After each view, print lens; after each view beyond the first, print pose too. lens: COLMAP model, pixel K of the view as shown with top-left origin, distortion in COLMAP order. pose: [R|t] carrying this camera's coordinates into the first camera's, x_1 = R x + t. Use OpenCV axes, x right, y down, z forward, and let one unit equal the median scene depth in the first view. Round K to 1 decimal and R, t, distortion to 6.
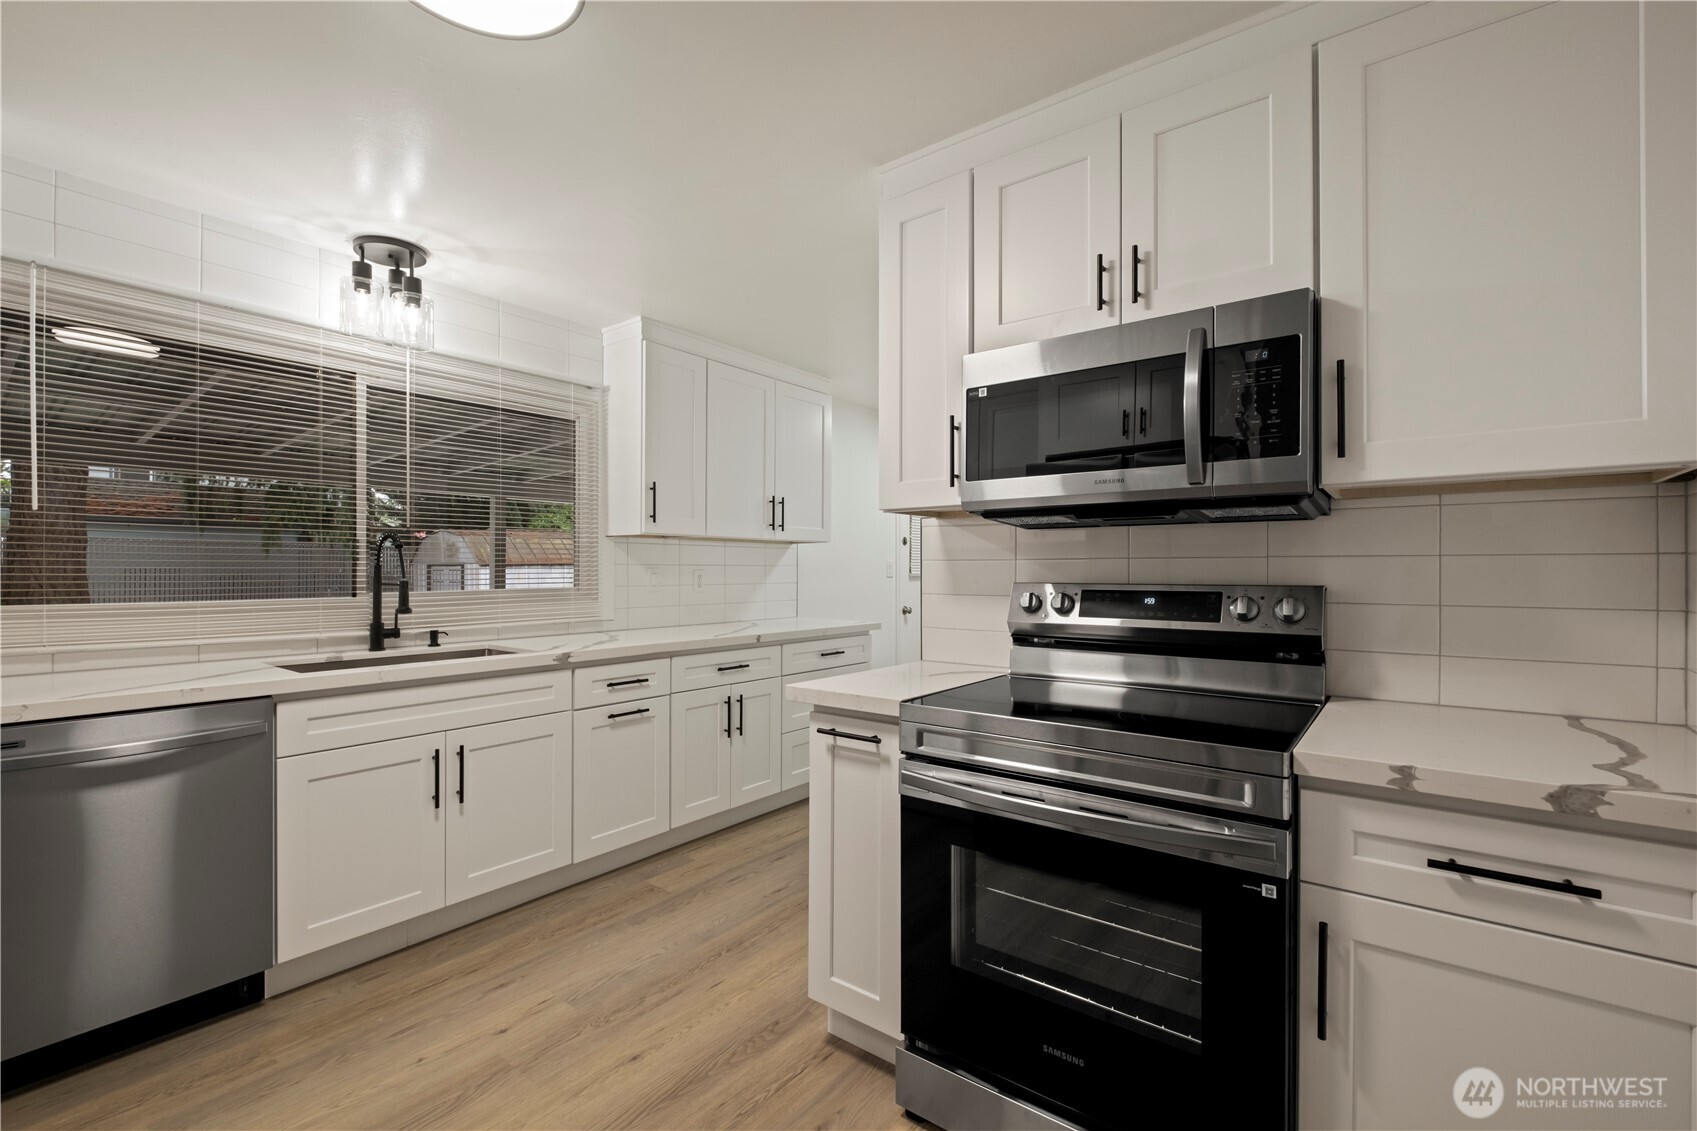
lens RADIAL K [[745.3, 0, 835.6], [0, 745.3, 574.4], [0, 0, 1]] dist [0.015308, -0.008368]
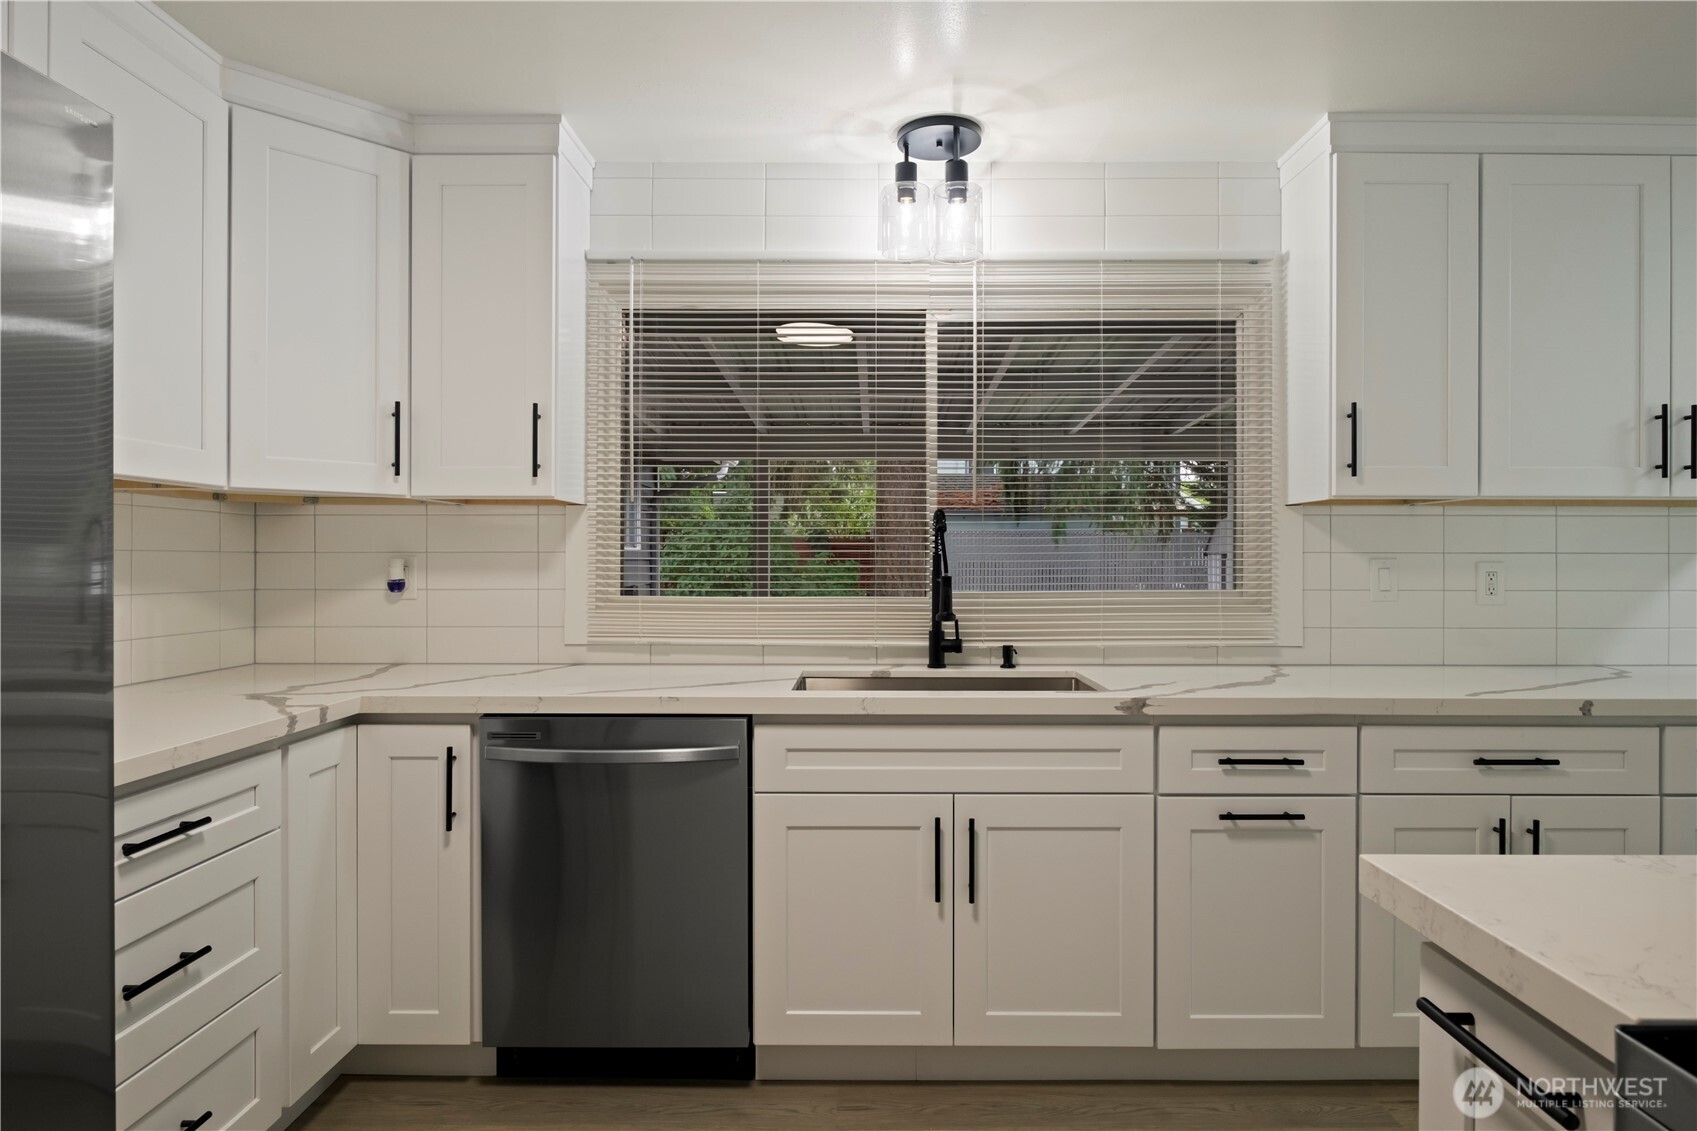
lens RADIAL K [[979.9, 0, 851.8], [0, 979.9, 560.2], [0, 0, 1]] dist [-0.004153, -0.002503]
pose [[0.618608, -0.000198, -0.785700, 0.117708], [-0.005444, 0.999975, -0.004538, -0.002508], [0.785681, 0.007085, 0.618591, 0.314999]]
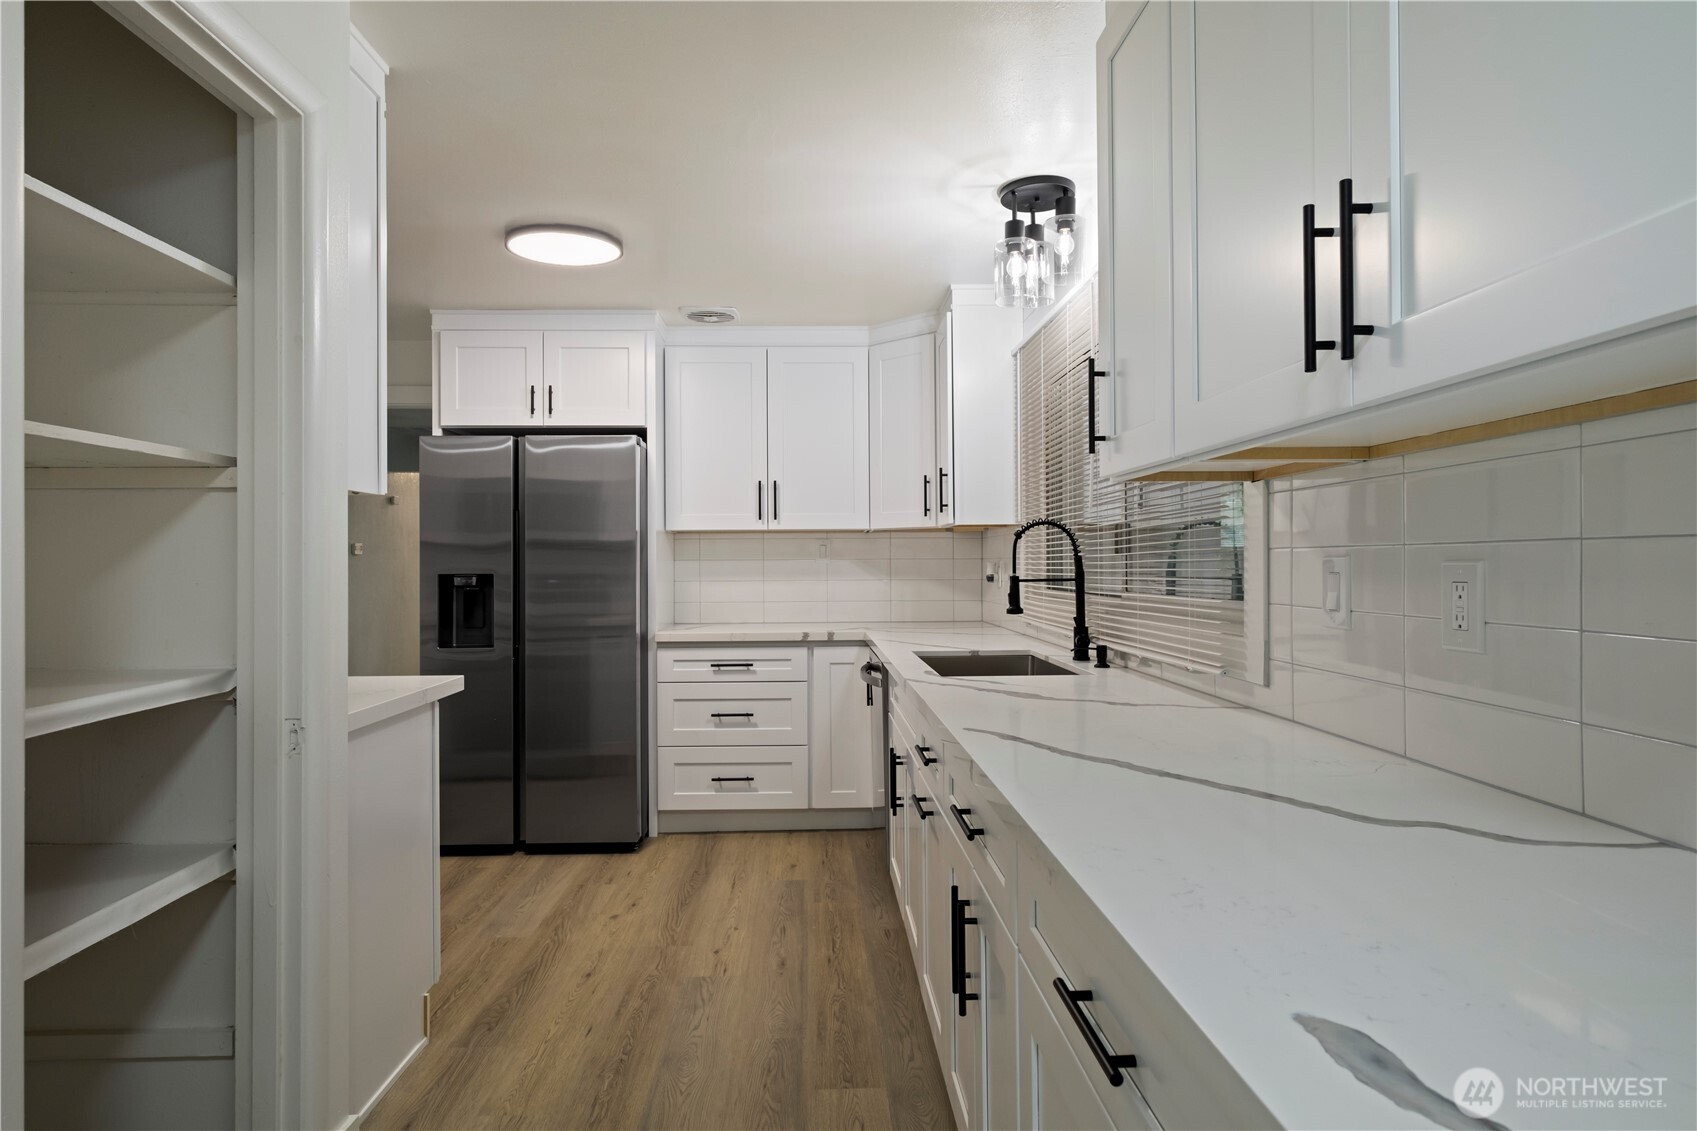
lens RADIAL K [[940.3, 0, 848.5], [0, 940.3, 565.5], [0, 0, 1]] dist [-0.000231, -0.000085]
pose [[-0.754785, 0.001038, -0.655971, 0.267642], [-0.001905, 0.999991, 0.003775, -0.007145], [0.655969, 0.004100, -0.754776, 1.606131]]
